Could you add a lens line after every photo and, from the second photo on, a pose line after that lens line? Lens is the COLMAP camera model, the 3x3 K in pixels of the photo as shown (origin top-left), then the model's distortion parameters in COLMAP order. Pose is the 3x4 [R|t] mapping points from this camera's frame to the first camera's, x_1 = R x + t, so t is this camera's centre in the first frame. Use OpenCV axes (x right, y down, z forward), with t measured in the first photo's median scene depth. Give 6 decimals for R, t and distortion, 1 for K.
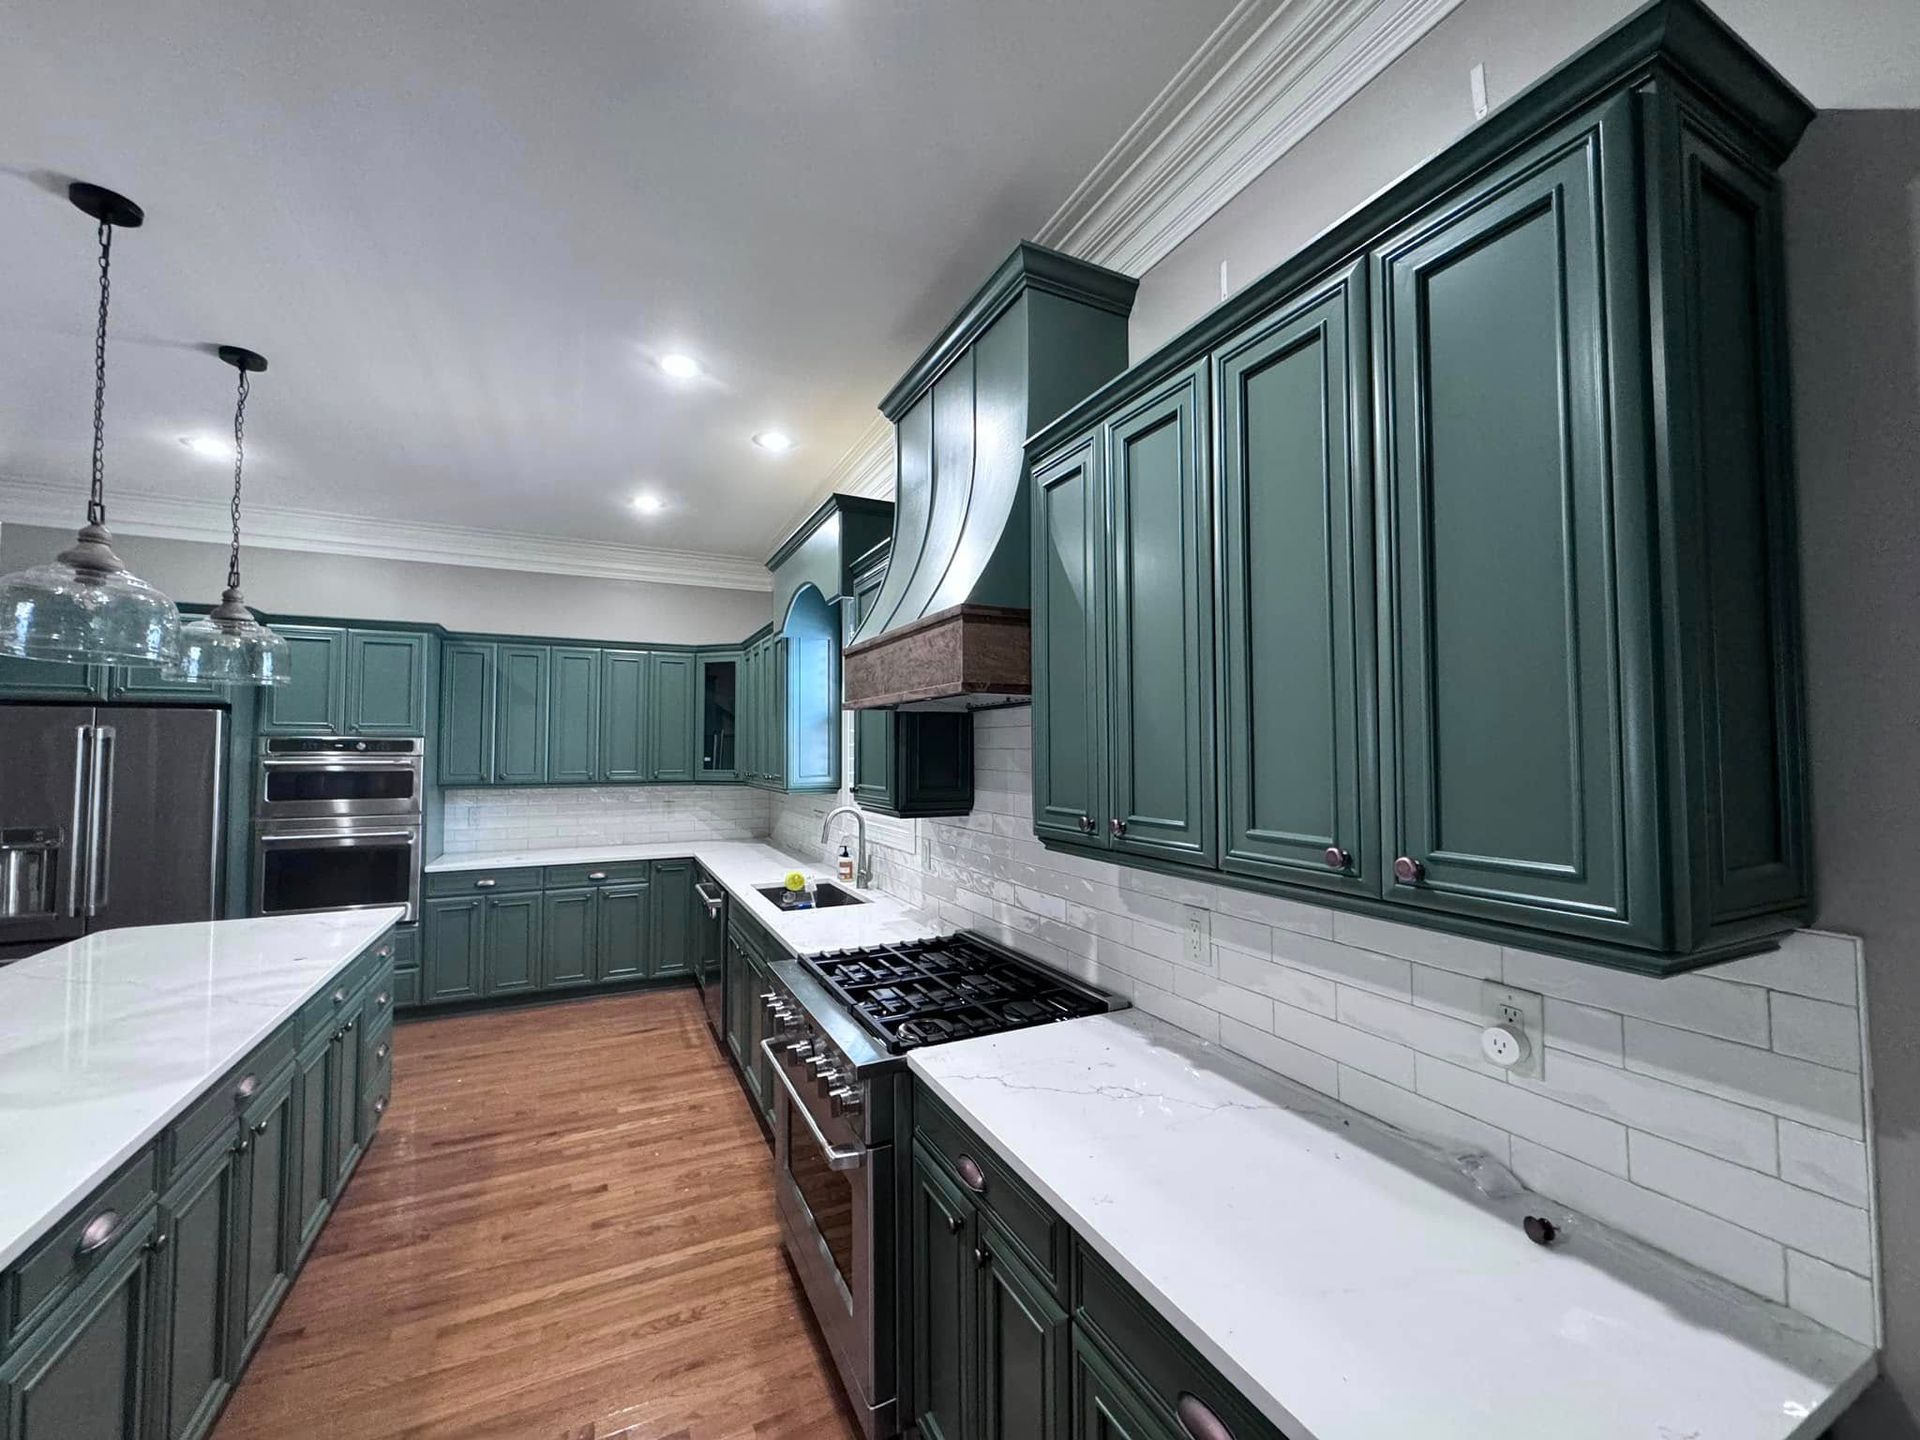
lens RADIAL K [[761.7, 0, 960.0], [0, 761.7, 720.0], [0, 0, 1]] dist [-0.003577, -0.000489]
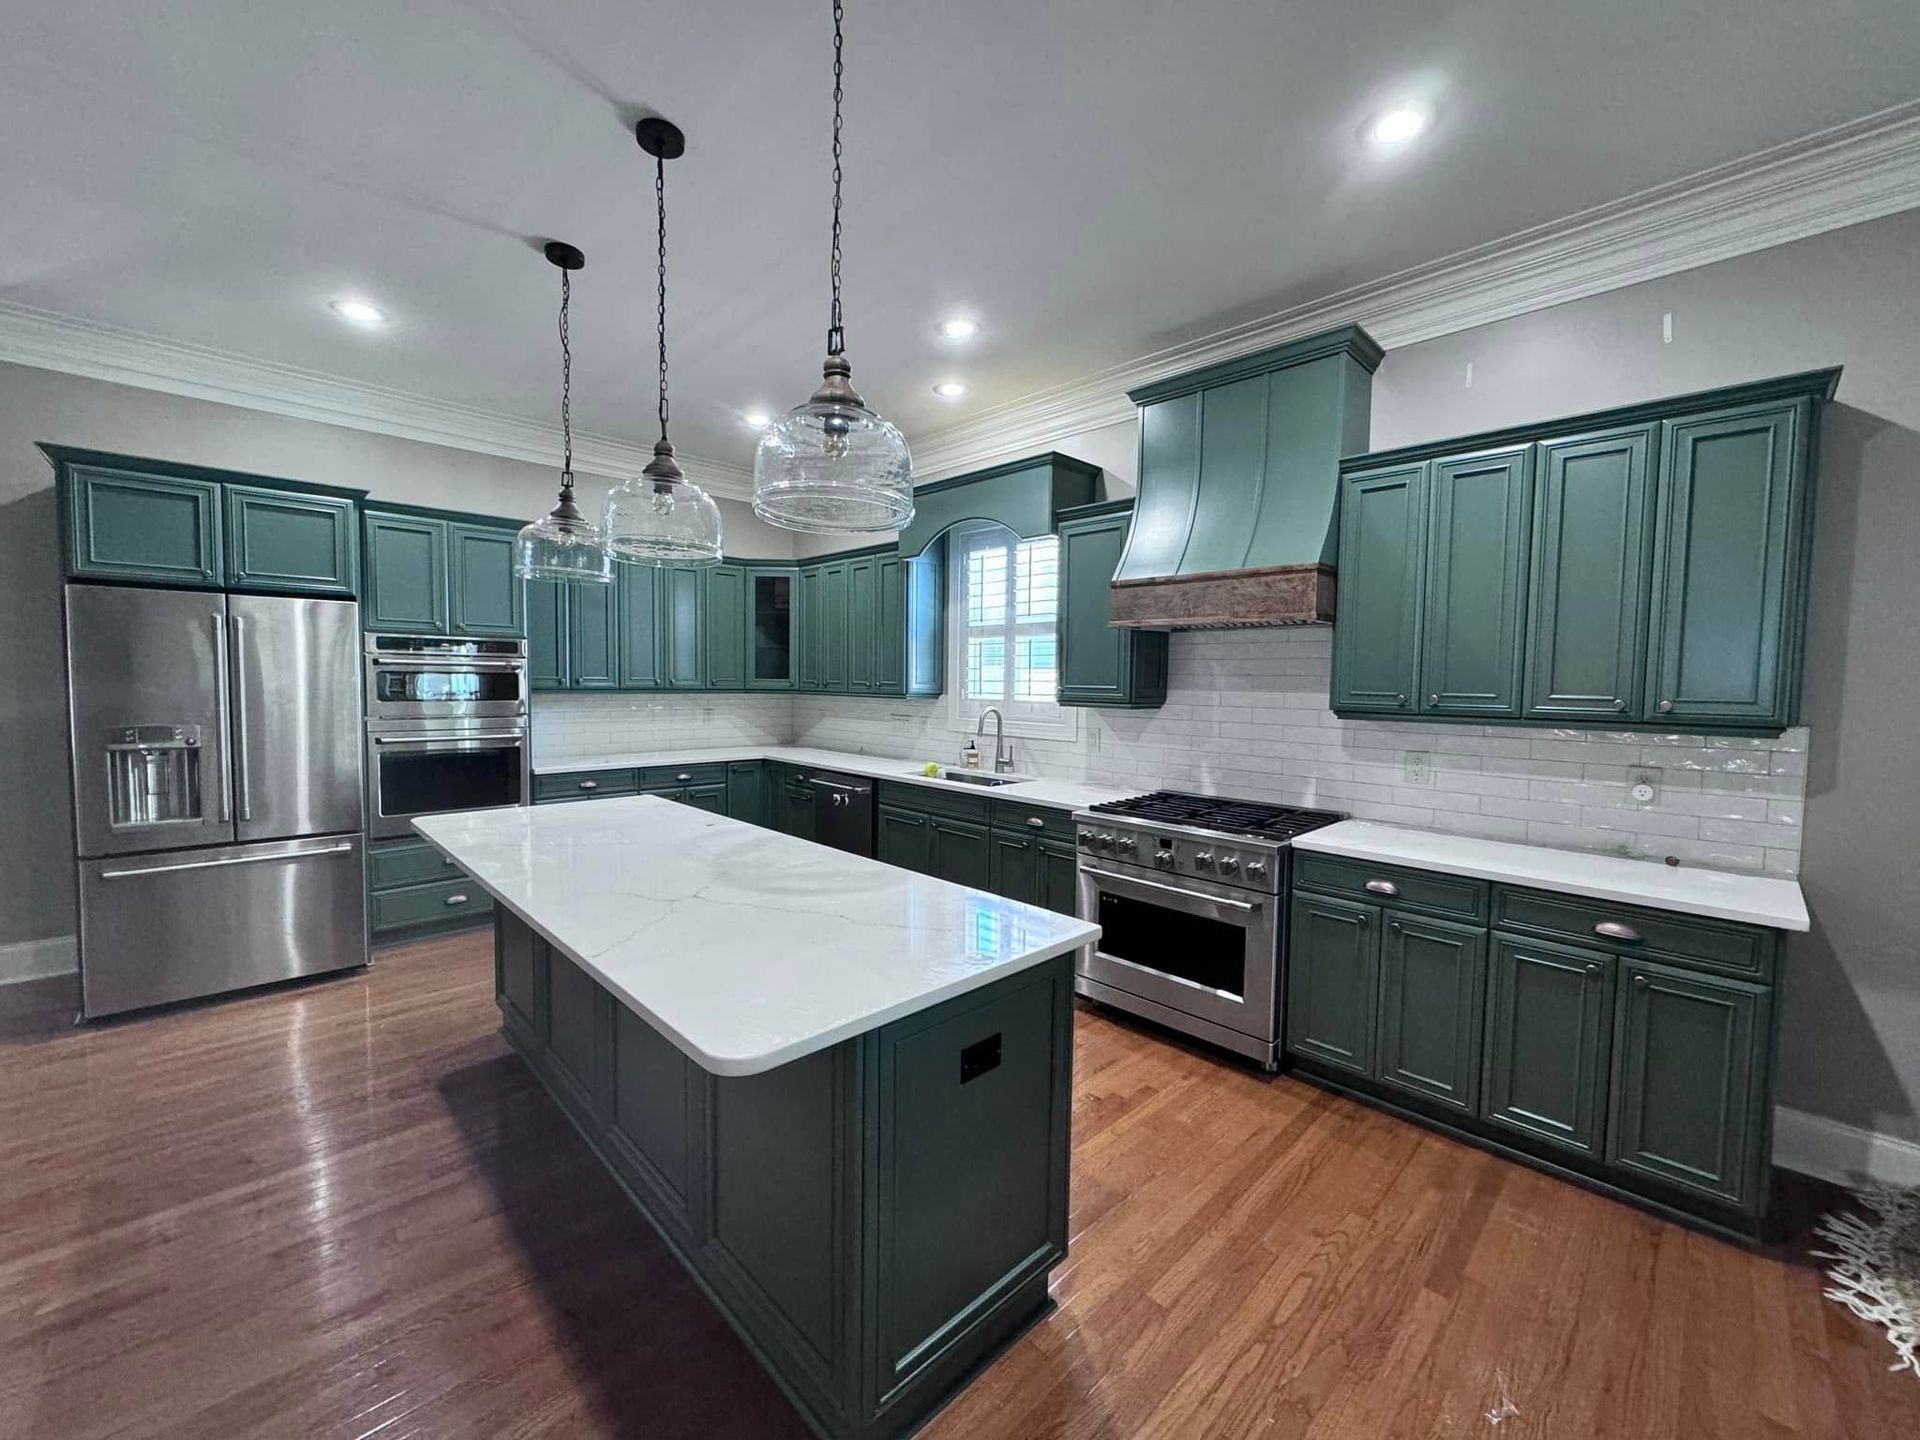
lens RADIAL K [[767.3, 0, 960.0], [0, 767.3, 720.0], [0, 0, 1]] dist [0.001947, -0.000155]
pose [[0.950885, -0.001593, 0.309542, -0.587443], [-0.028759, 0.995207, 0.093464, 0.021935], [-0.308207, -0.097776, 0.946281, -0.149346]]
